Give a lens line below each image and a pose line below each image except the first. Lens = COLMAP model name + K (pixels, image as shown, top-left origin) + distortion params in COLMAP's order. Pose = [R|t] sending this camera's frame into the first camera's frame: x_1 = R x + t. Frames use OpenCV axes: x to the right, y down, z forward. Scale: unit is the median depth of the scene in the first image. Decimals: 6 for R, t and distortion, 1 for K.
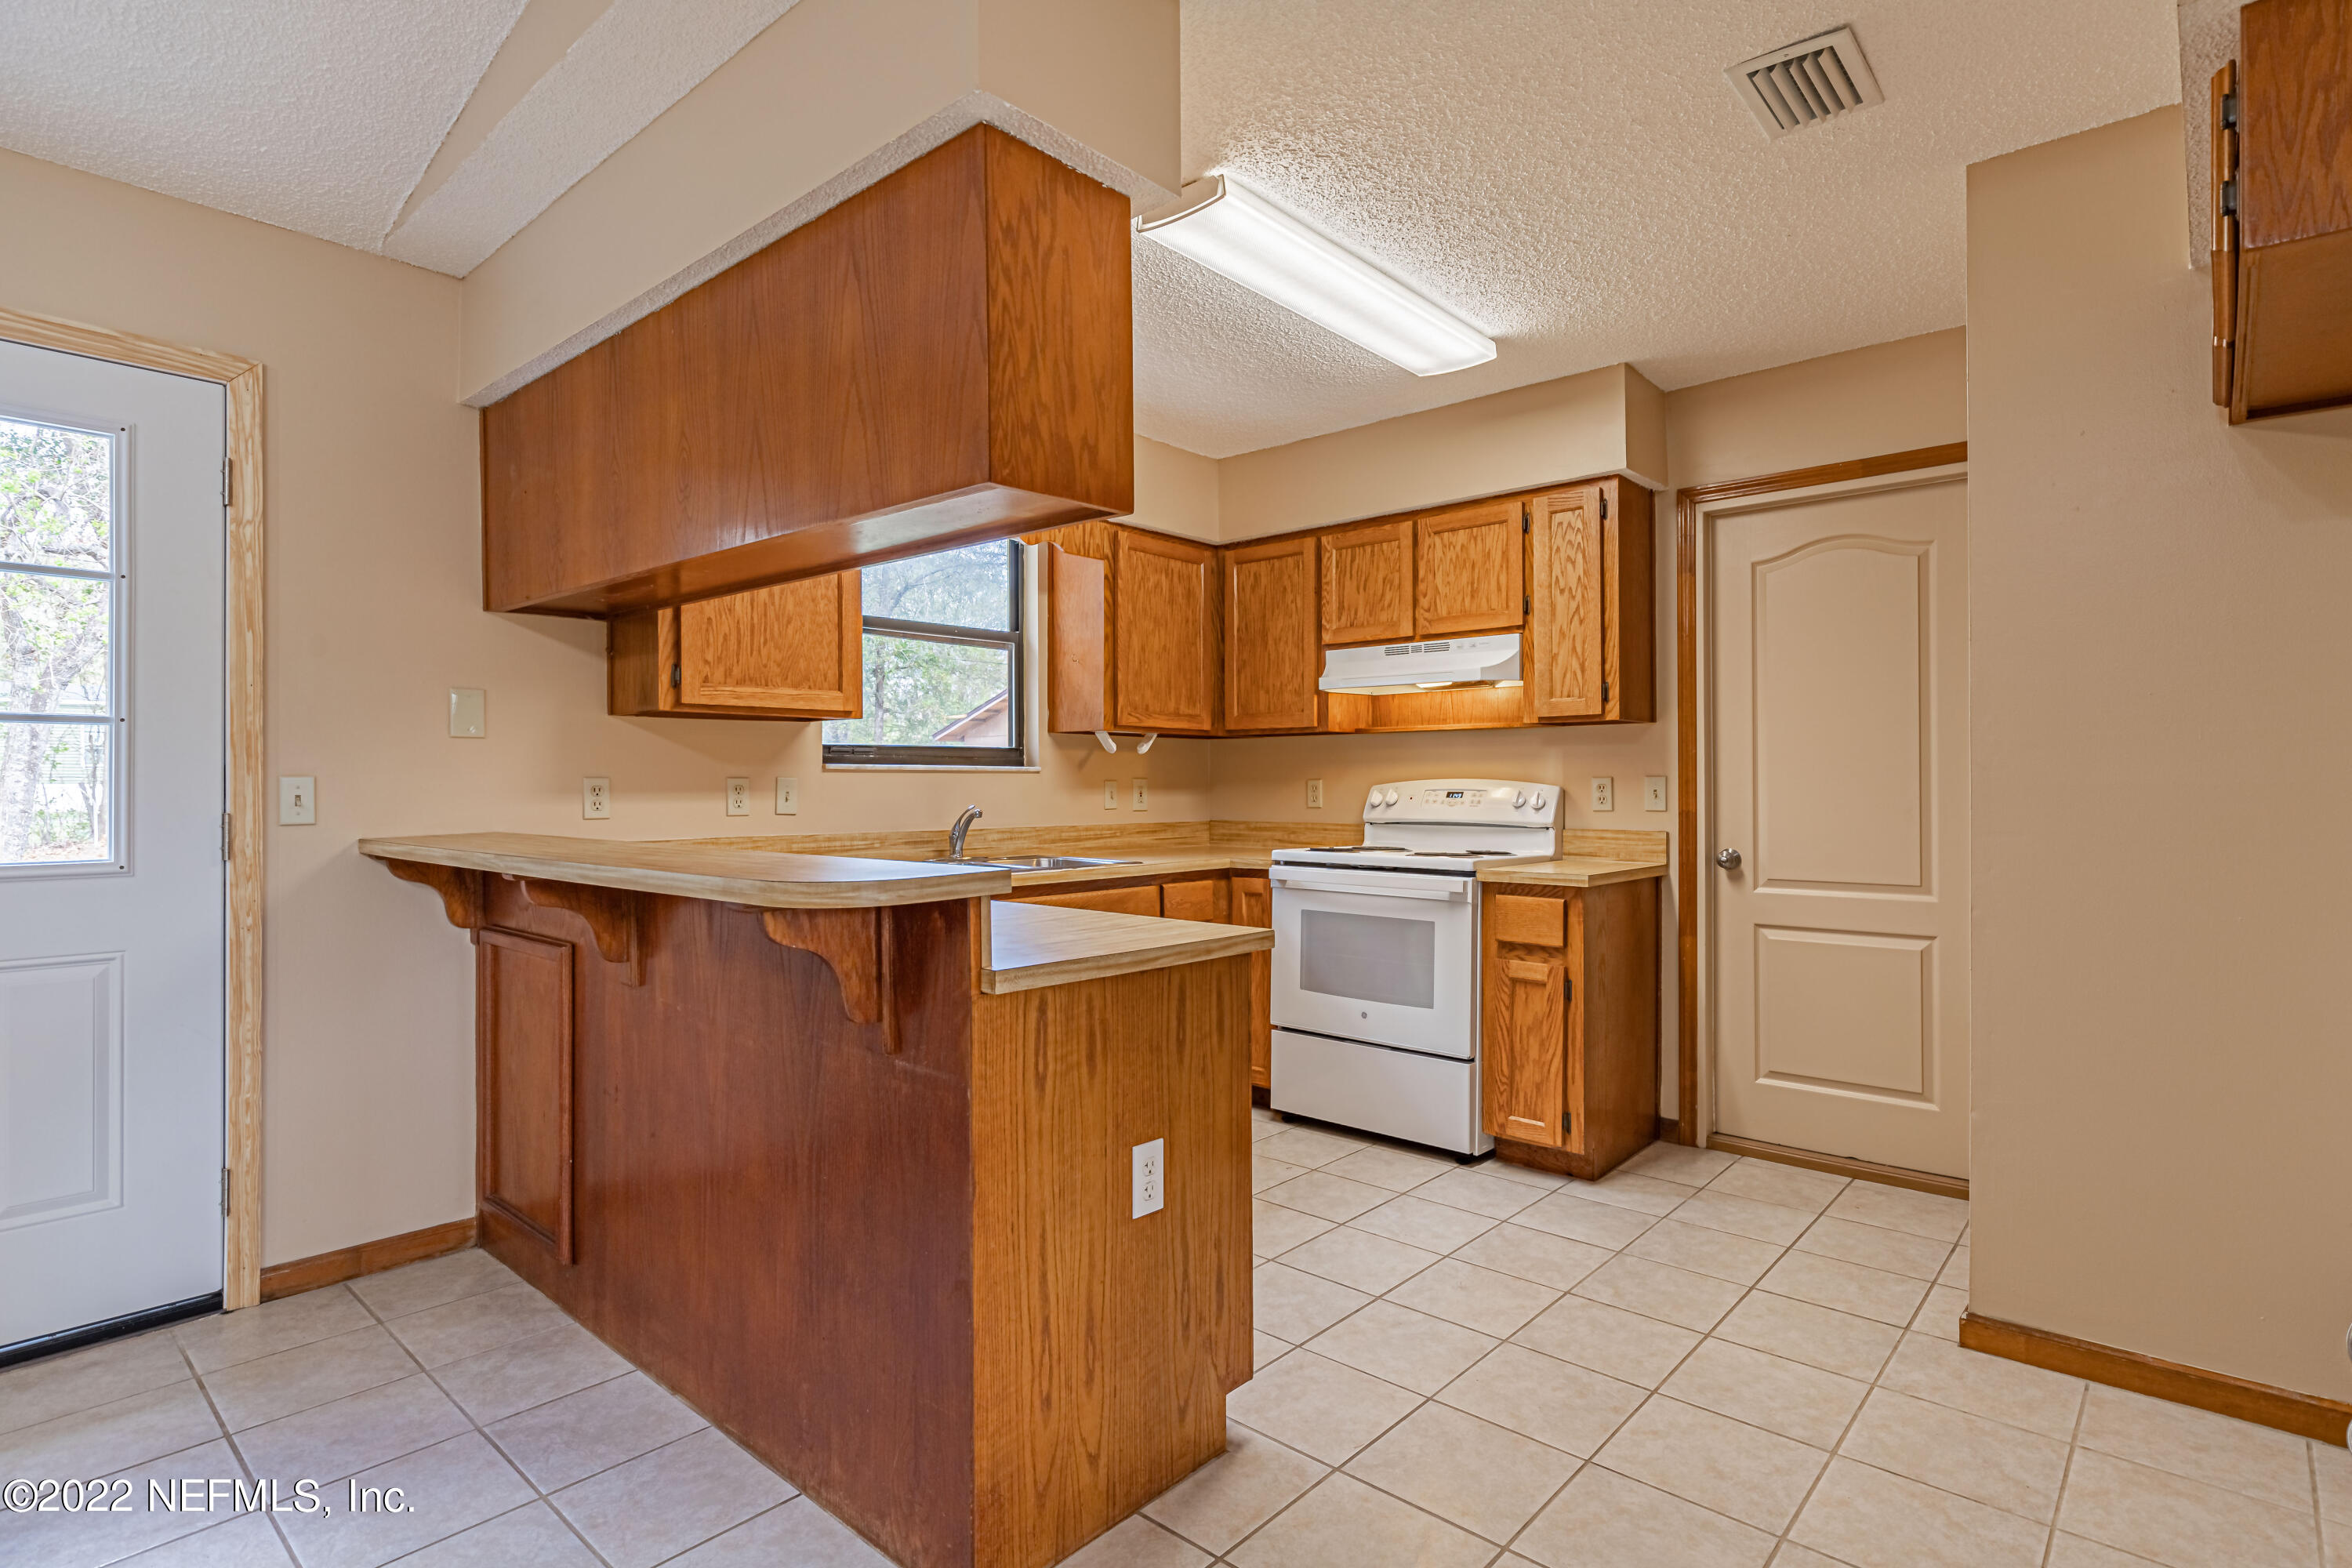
lens RADIAL K [[1159.1, 0, 1177.6], [0, 1159.1, 777.9], [0, 0, 1]] dist [-0.002509, -0.000194]
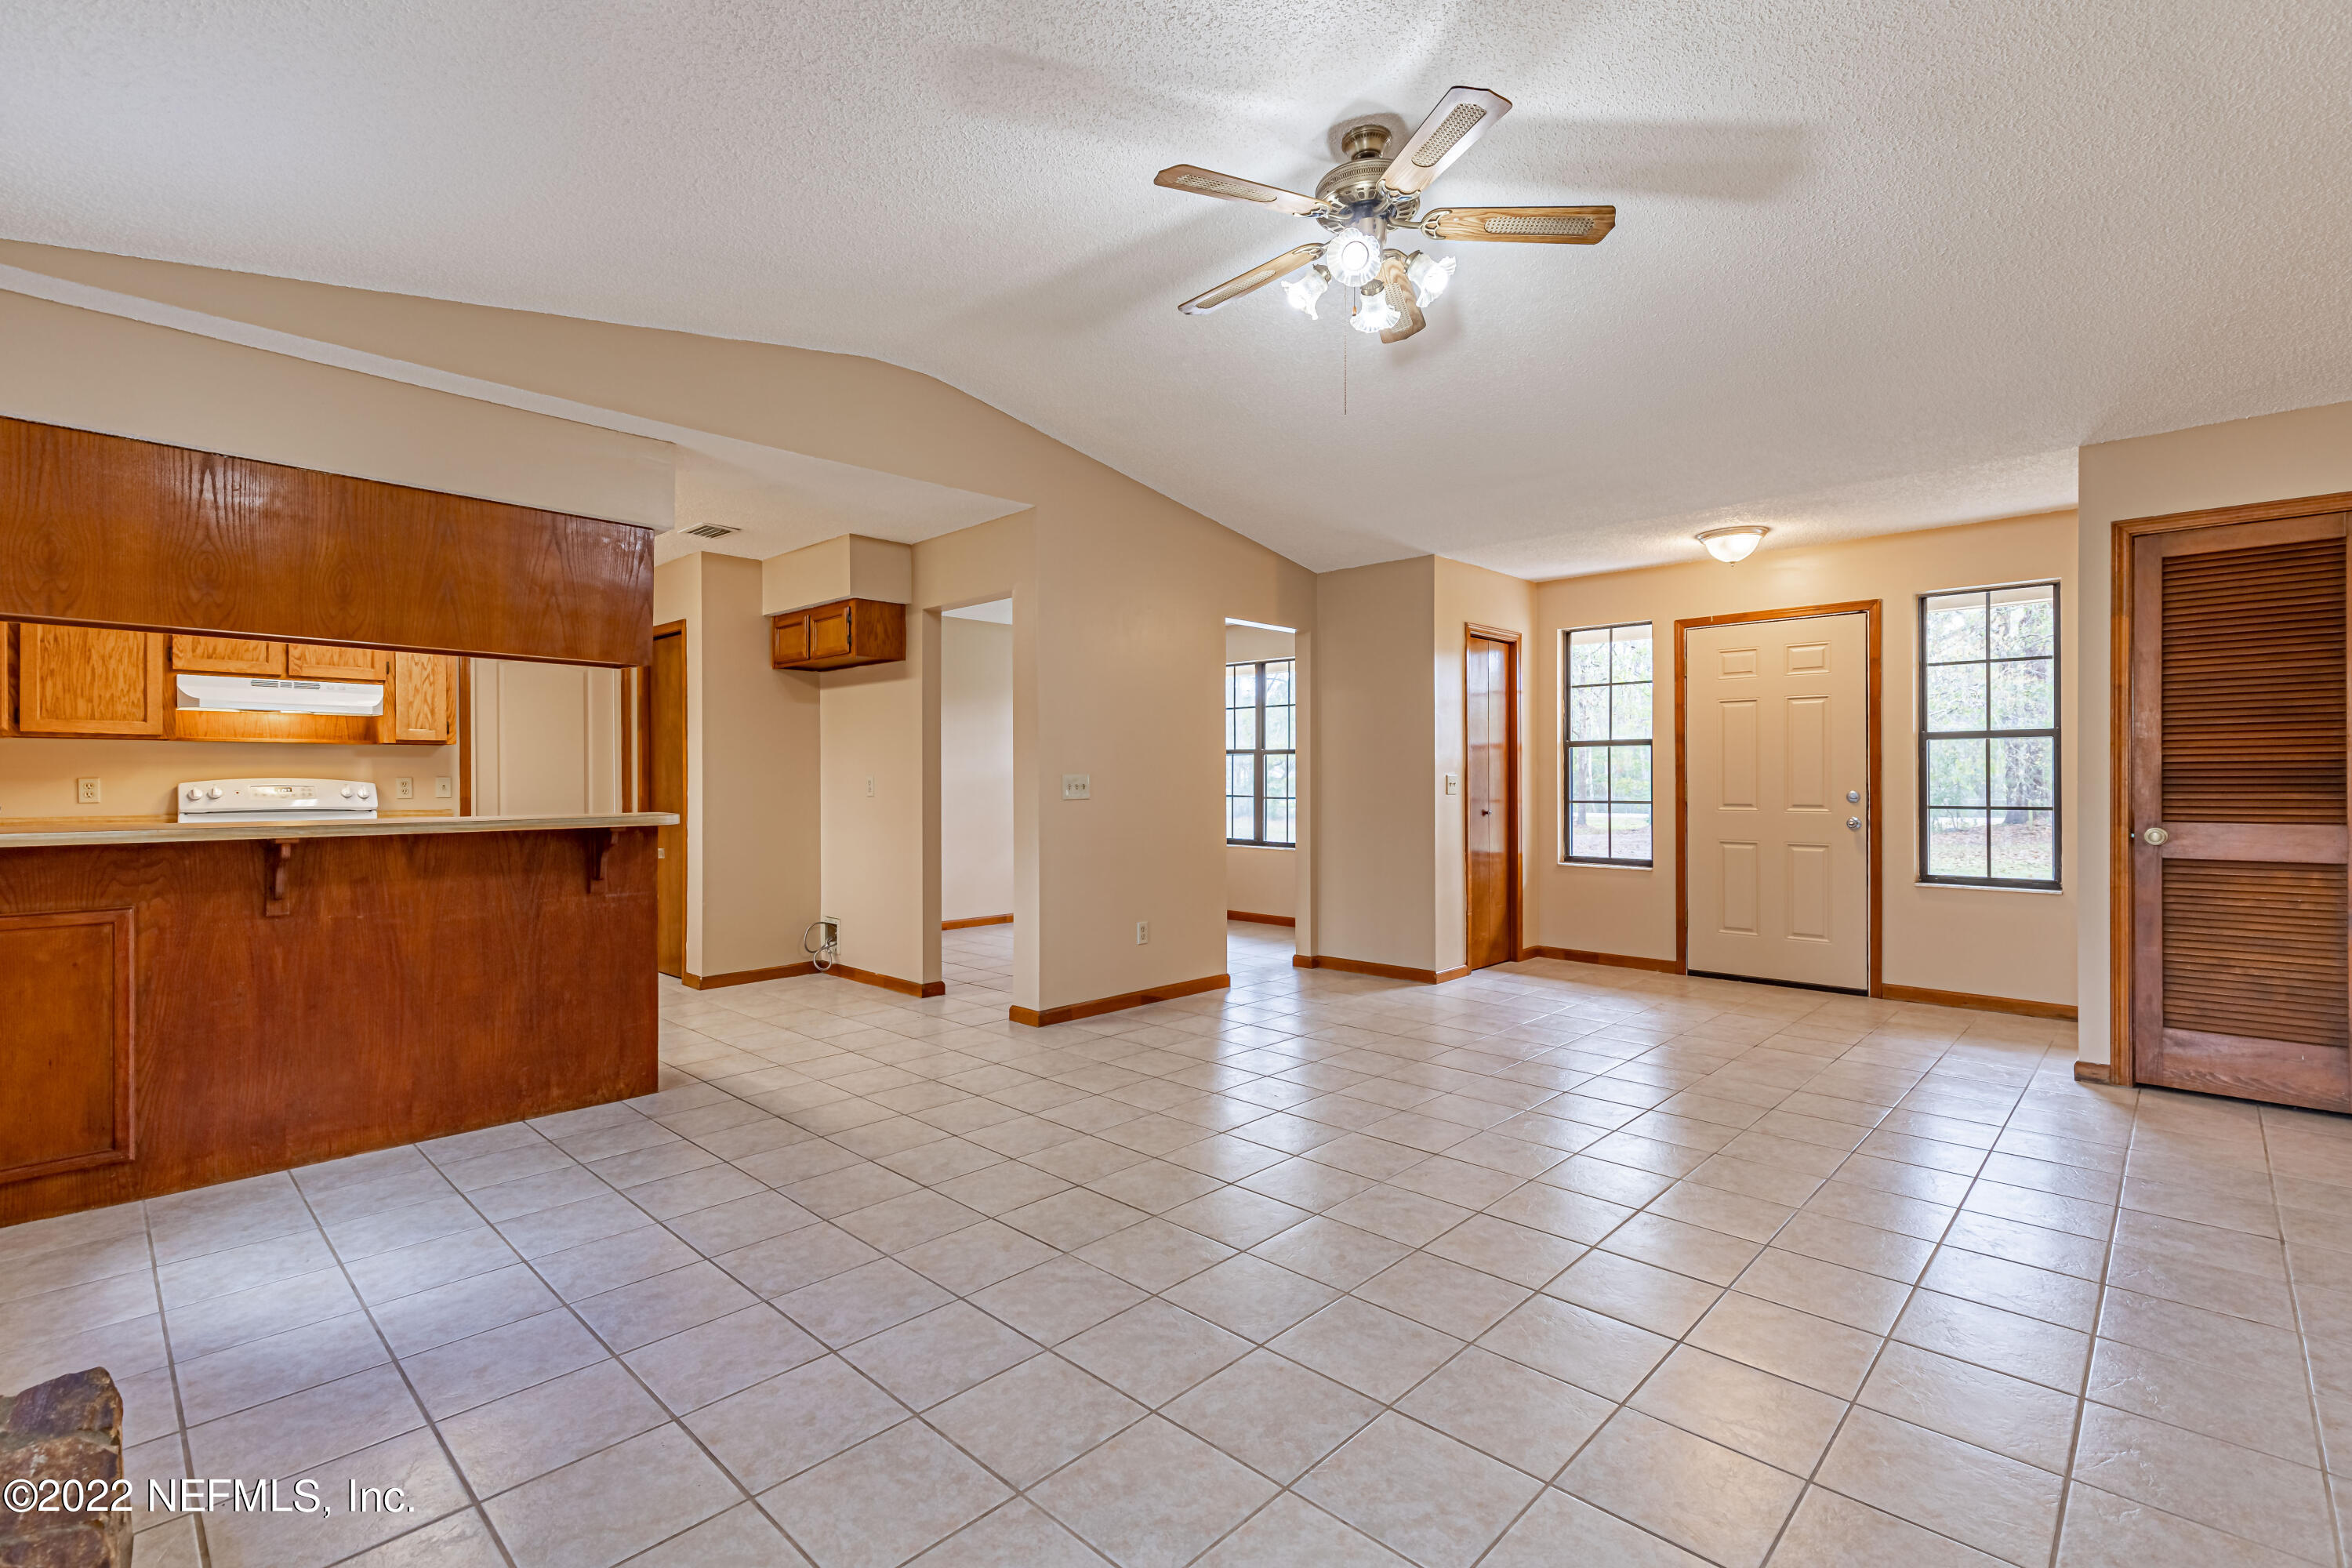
lens RADIAL K [[1064.3, 0, 1172.9], [0, 1064.3, 782.1], [0, 0, 1]] dist [-0.000456, -0.000035]
pose [[0.035312, -0.001739, 0.999375, -1.140696], [-0.003047, 0.999994, 0.001848, 0.000199], [-0.999372, -0.003110, 0.035306, -0.123431]]
